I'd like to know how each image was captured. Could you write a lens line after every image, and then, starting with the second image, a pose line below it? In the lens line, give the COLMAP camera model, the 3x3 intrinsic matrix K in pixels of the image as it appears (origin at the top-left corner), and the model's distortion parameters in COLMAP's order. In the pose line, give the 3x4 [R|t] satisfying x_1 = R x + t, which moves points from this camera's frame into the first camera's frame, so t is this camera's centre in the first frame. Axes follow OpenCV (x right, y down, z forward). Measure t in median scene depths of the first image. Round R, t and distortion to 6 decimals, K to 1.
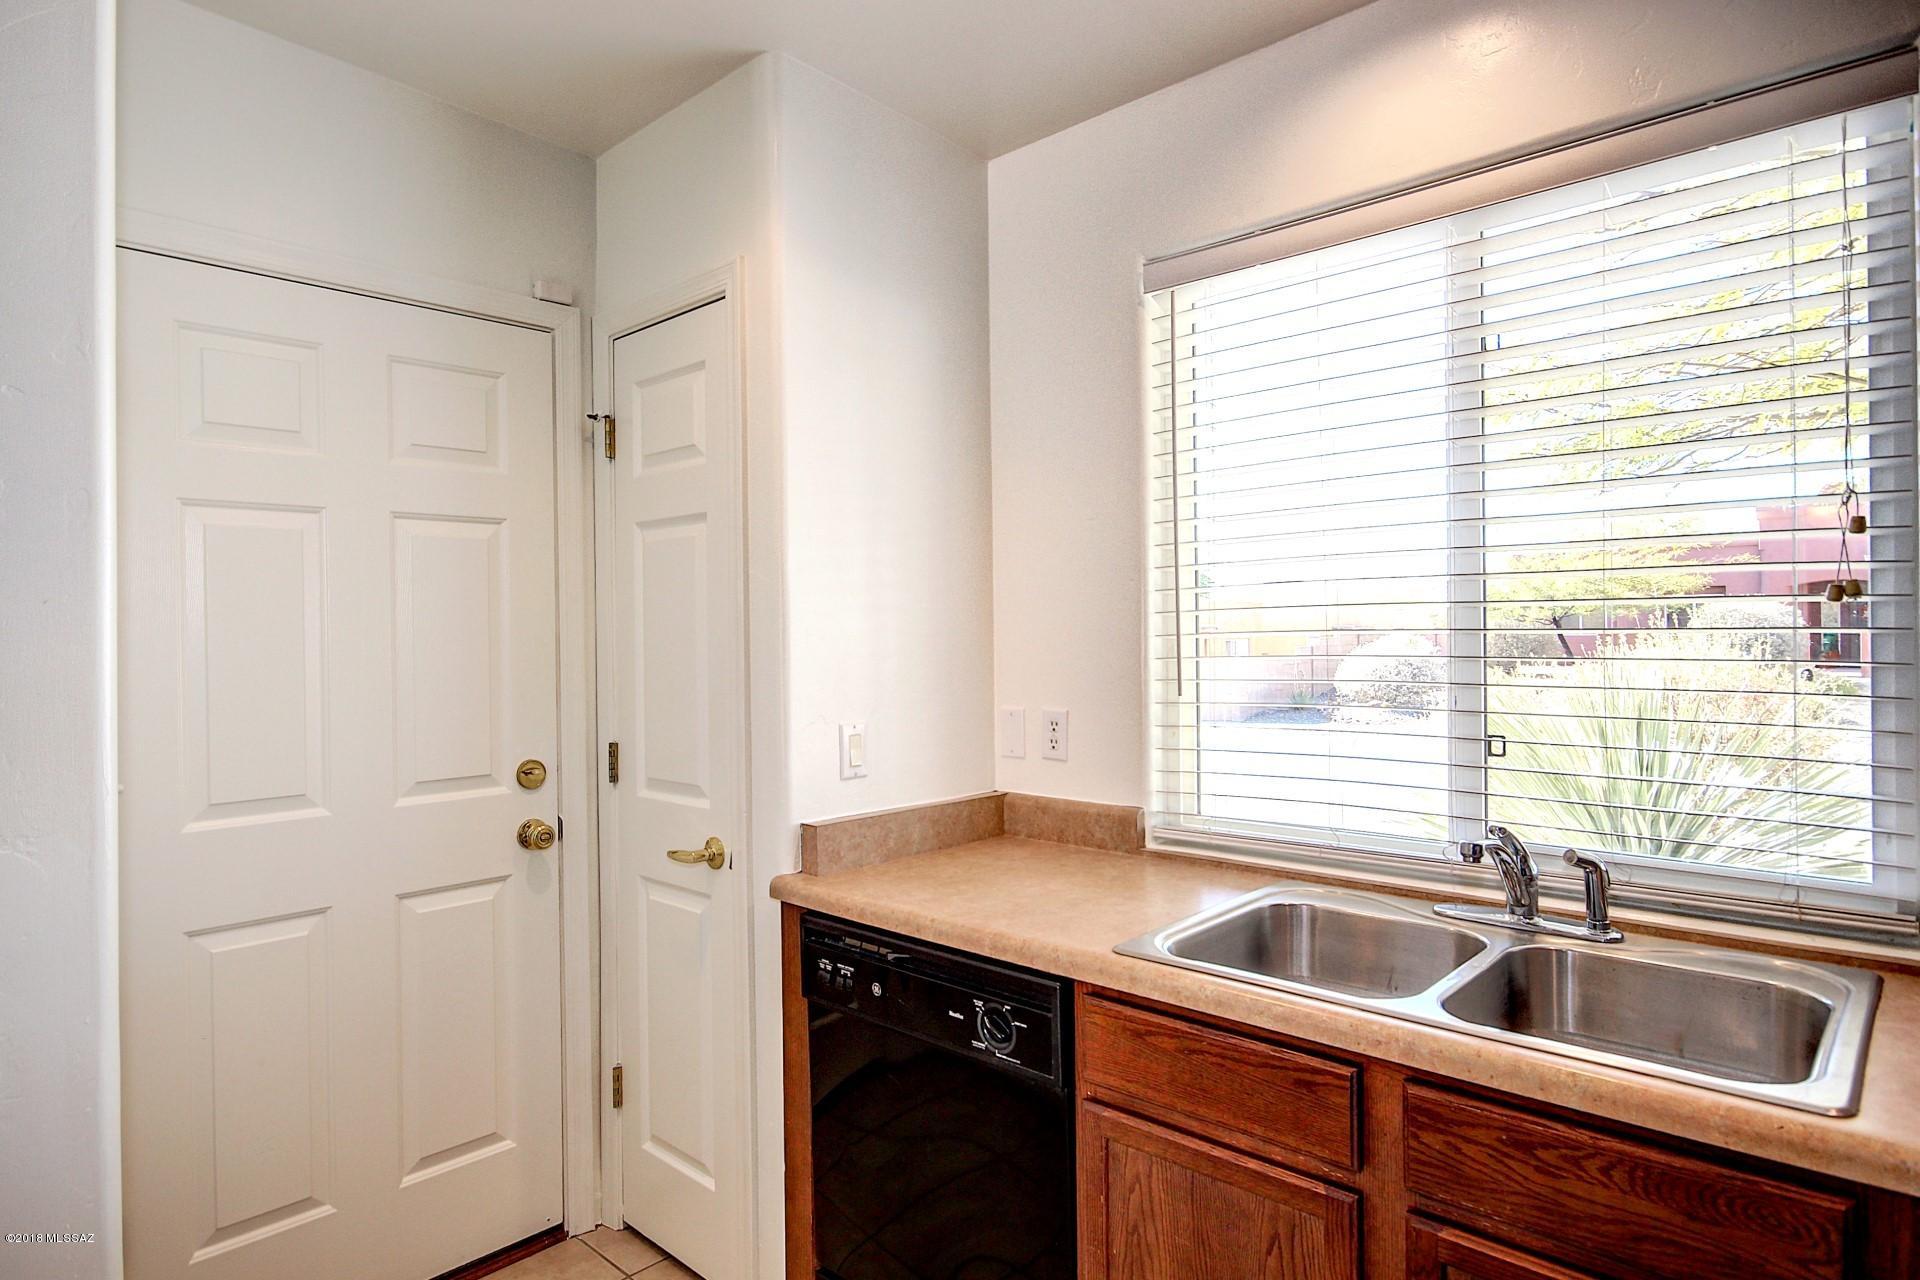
lens RADIAL K [[1096.1, 0, 969.3], [0, 1096.1, 628.8], [0, 0, 1]] dist [-0.003269, 0.001178]
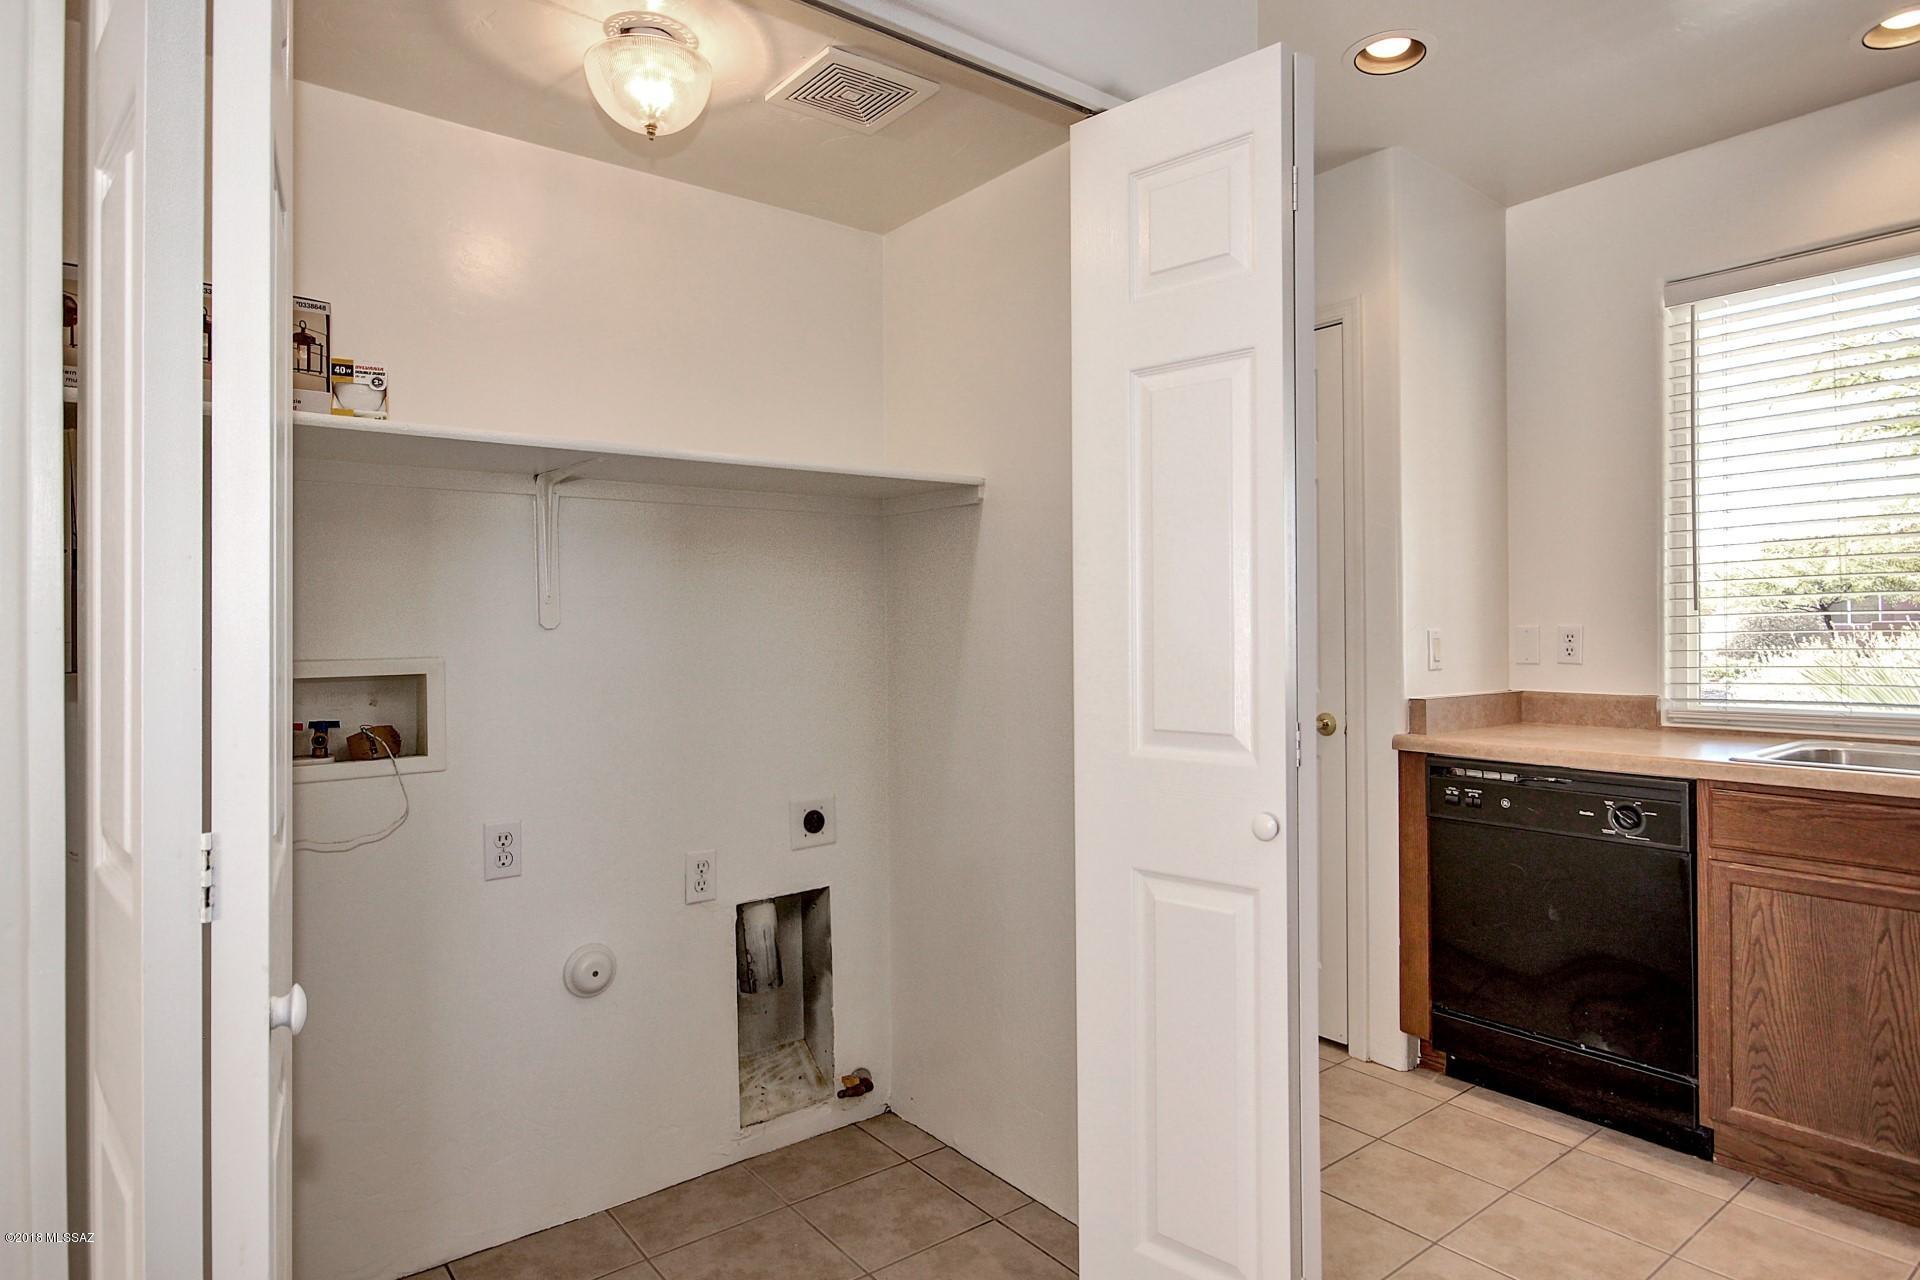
lens RADIAL K [[1096.1, 0, 968.7], [0, 1096.1, 631.2], [0, 0, 1]] dist [-0.003269, 0.001178]
pose [[0.989570, 0.005983, -0.143928, -0.532735], [-0.005197, 0.999969, 0.005837, 0.091538], [0.143958, -0.005028, 0.989571, -0.481439]]
